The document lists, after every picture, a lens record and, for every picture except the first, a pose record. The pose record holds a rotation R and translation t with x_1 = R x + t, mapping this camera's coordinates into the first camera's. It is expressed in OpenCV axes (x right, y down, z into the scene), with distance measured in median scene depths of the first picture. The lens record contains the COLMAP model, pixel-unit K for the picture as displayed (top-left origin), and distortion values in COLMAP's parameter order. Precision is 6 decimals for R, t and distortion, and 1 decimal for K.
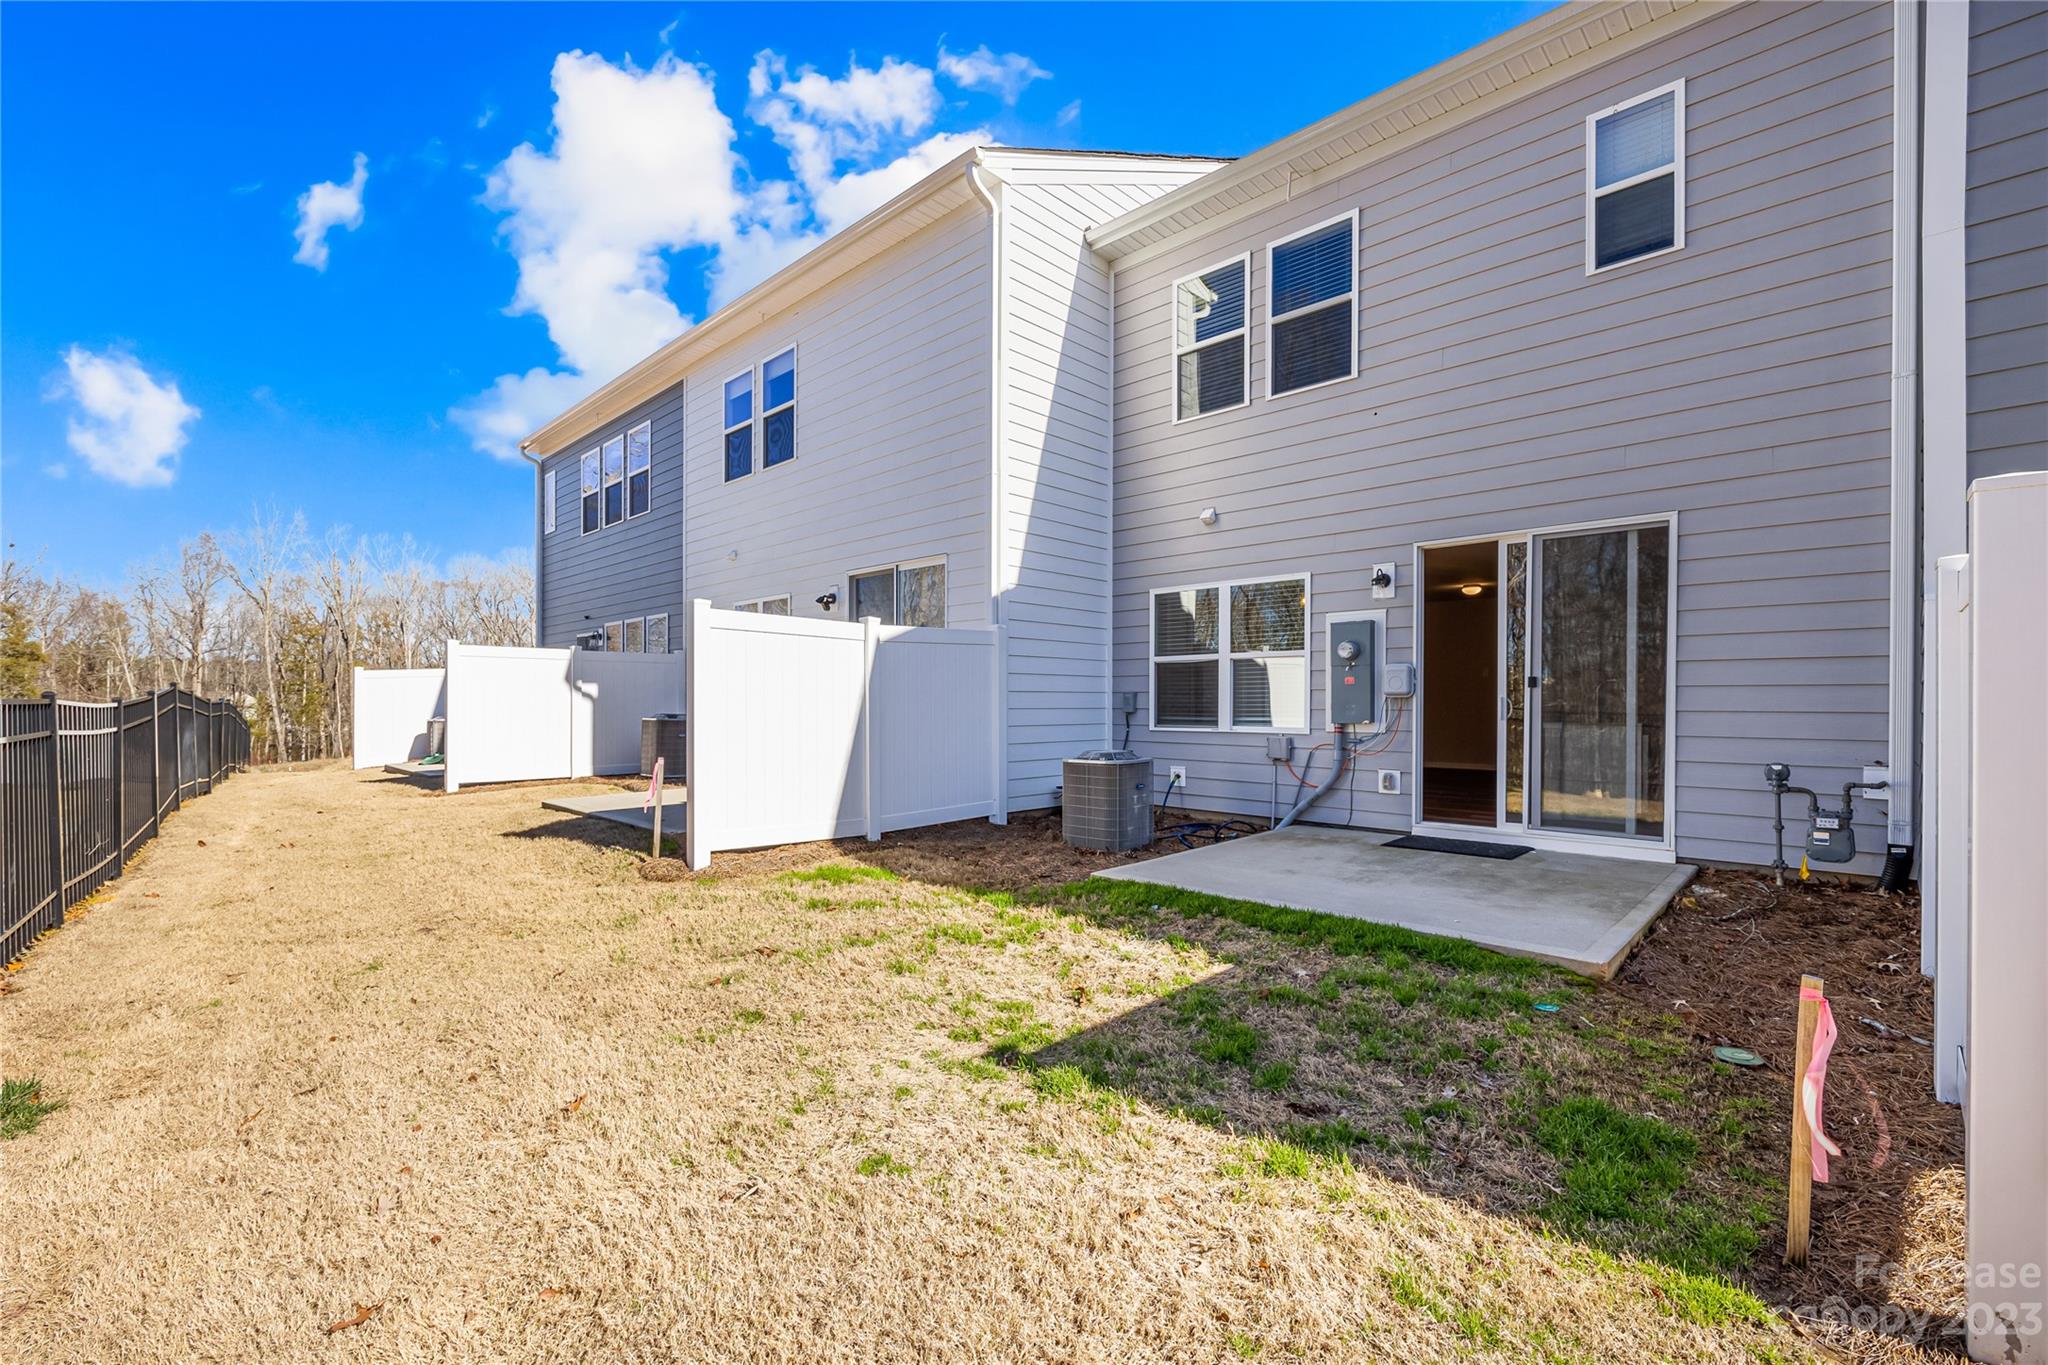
lens RADIAL K [[848.0, 0, 1028.4], [0, 848.0, 705.4], [0, 0, 1]] dist [-0.018695, -0.000018]
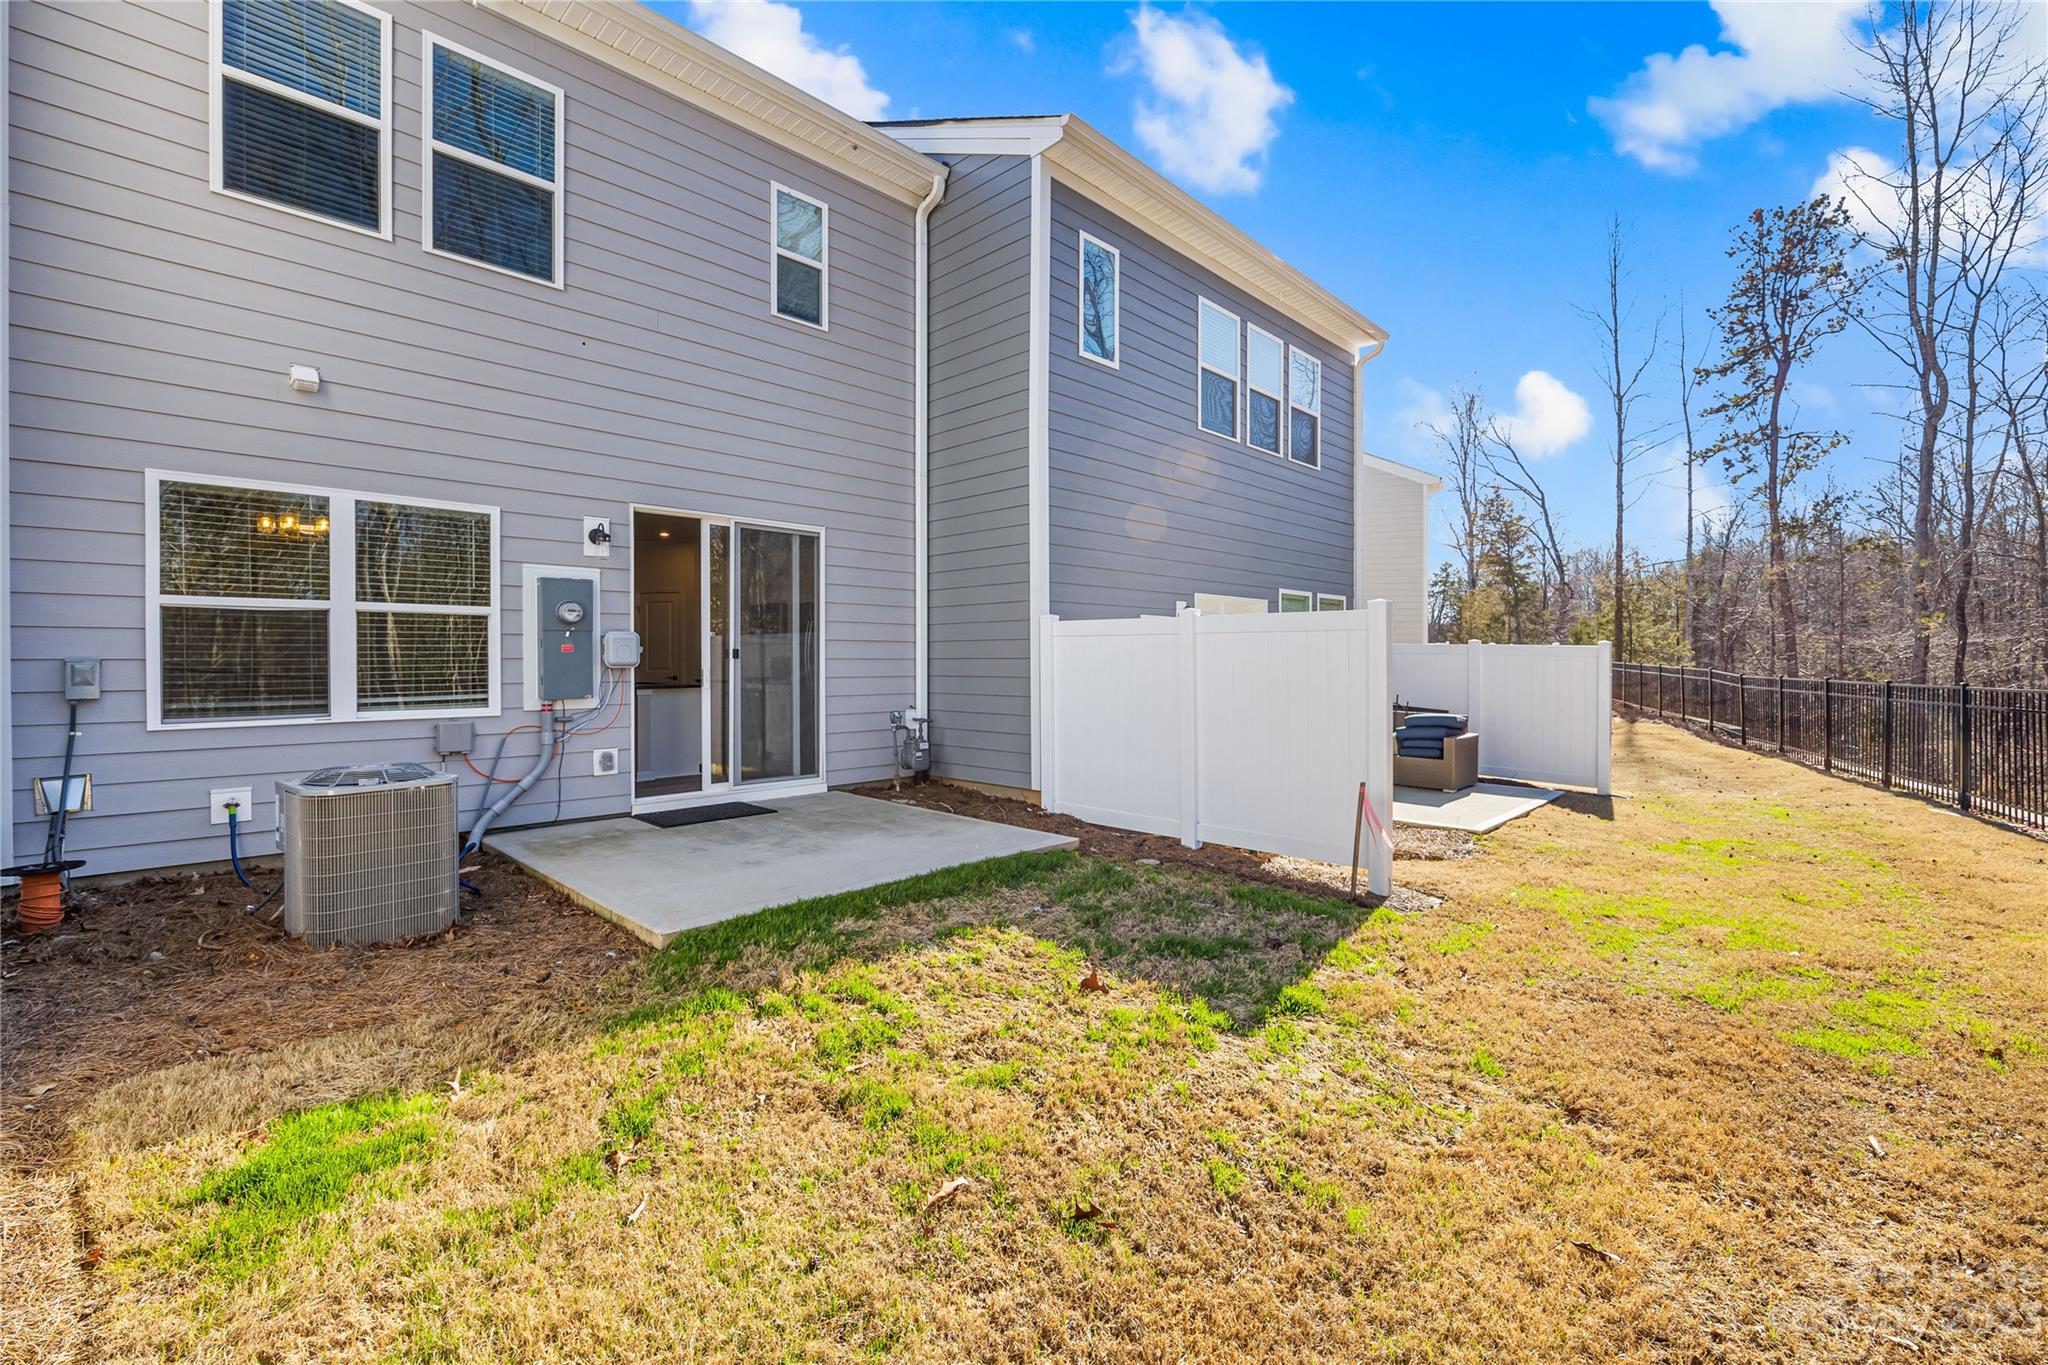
lens RADIAL K [[837.4, 0, 1028.7], [0, 837.4, 661.2], [0, 0, 1]] dist [-0.000792, 0.000040]
pose [[0.027896, 0.000170, 0.999611, -0.458197], [0.005987, 0.999982, -0.000337, -0.013793], [-0.999593, 0.005994, 0.027894, 0.534120]]
